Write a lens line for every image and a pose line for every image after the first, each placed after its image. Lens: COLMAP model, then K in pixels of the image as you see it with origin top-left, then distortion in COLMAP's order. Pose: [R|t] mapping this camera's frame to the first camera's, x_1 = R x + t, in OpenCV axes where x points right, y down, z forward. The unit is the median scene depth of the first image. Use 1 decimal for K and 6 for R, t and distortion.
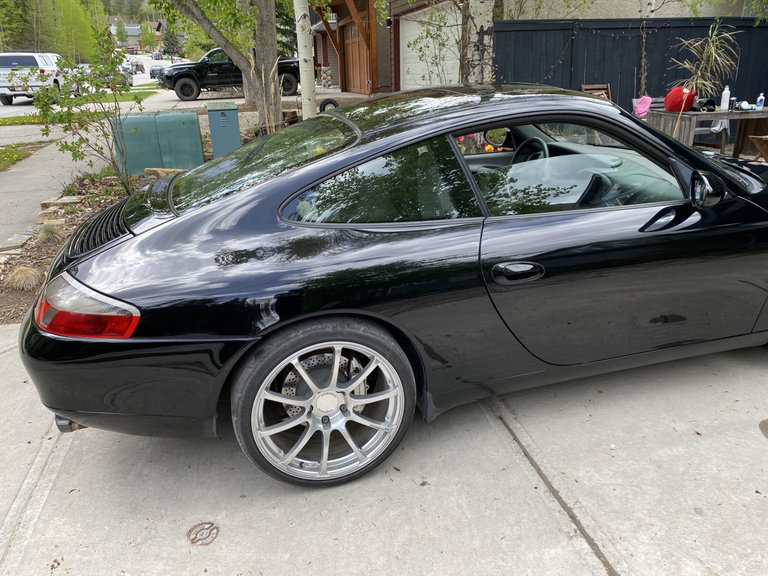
lens RADIAL K [[574.1, 0, 384.0], [0, 574.1, 288.0], [0, 0, 1]] dist [-0.001046, 0.000798]
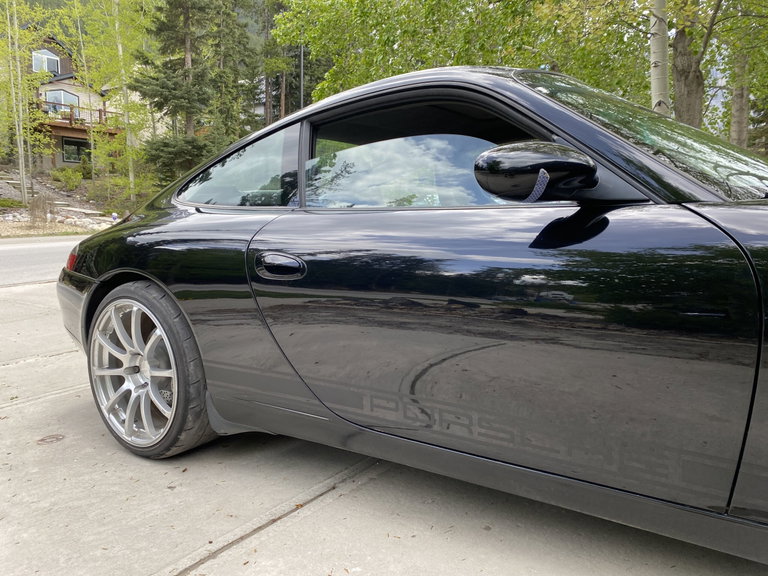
lens RADIAL K [[585.3, 0, 384.0], [0, 585.3, 288.0], [0, 0, 1]] dist [0.005089, 0.001924]
pose [[0.632294, 0.111434, -0.766672, 0.979089], [-0.288178, 0.952421, -0.099235, 0.042153], [0.719137, 0.283684, 0.634323, 0.593529]]
